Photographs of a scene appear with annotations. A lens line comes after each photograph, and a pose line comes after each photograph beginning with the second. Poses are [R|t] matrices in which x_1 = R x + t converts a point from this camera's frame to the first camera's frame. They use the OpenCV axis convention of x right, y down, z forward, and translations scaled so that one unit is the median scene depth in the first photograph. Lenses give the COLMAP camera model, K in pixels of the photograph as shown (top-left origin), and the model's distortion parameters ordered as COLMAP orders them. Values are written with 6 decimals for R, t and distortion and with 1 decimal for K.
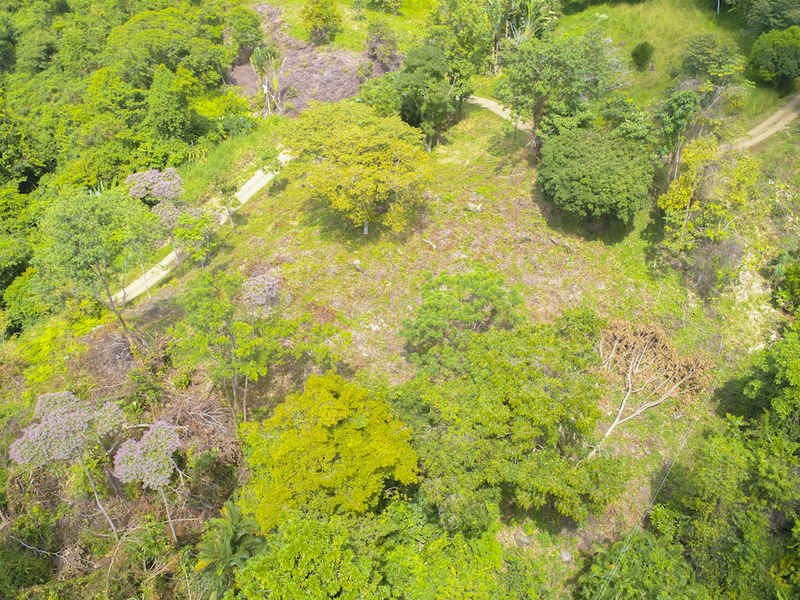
lens RADIAL K [[711.9, 0, 401.1], [0, 711.9, 299.2], [0, 0, 1]] dist [0.006806, -0.010098]
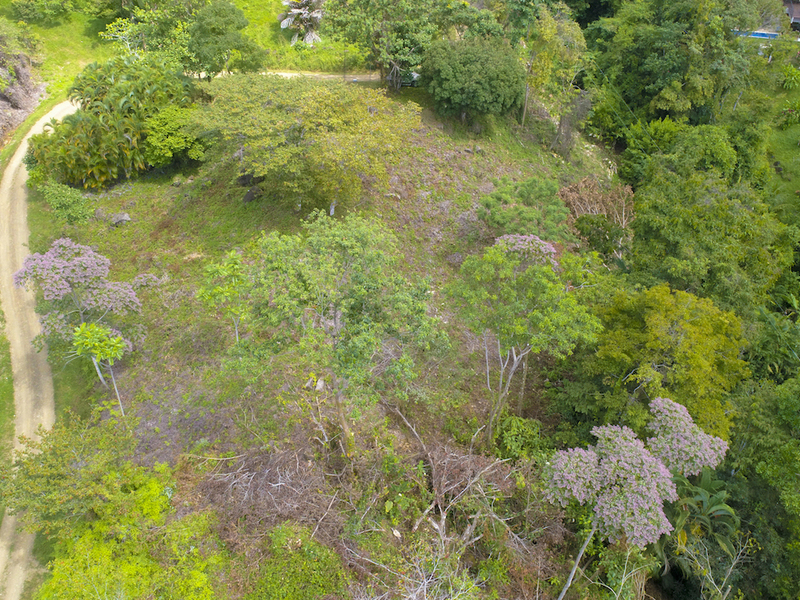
lens RADIAL K [[711.9, 0, 398.7], [0, 711.9, 301.7], [0, 0, 1]] dist [0.006806, -0.010098]
pose [[0.594706, -0.446652, 0.668452, -0.622218], [0.436880, 0.877531, 0.197675, -0.135861], [-0.674879, 0.174475, 0.717006, 0.368371]]
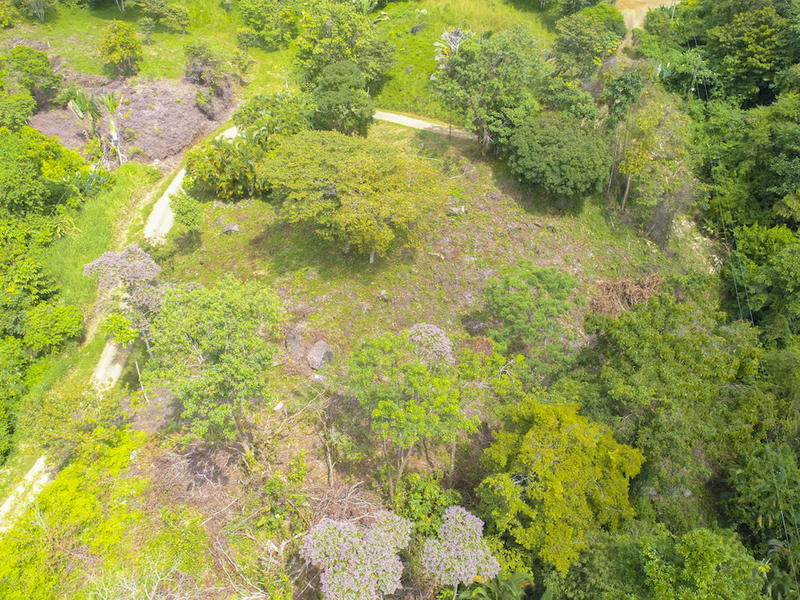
lens RADIAL K [[711.9, 0, 400.0], [0, 711.9, 300.0], [0, 0, 1]] dist [0.006806, -0.010098]
pose [[0.872769, -0.270313, 0.406455, -0.424957], [0.268016, 0.961299, 0.063811, -0.095844], [-0.407973, 0.053244, 0.911440, 0.120376]]
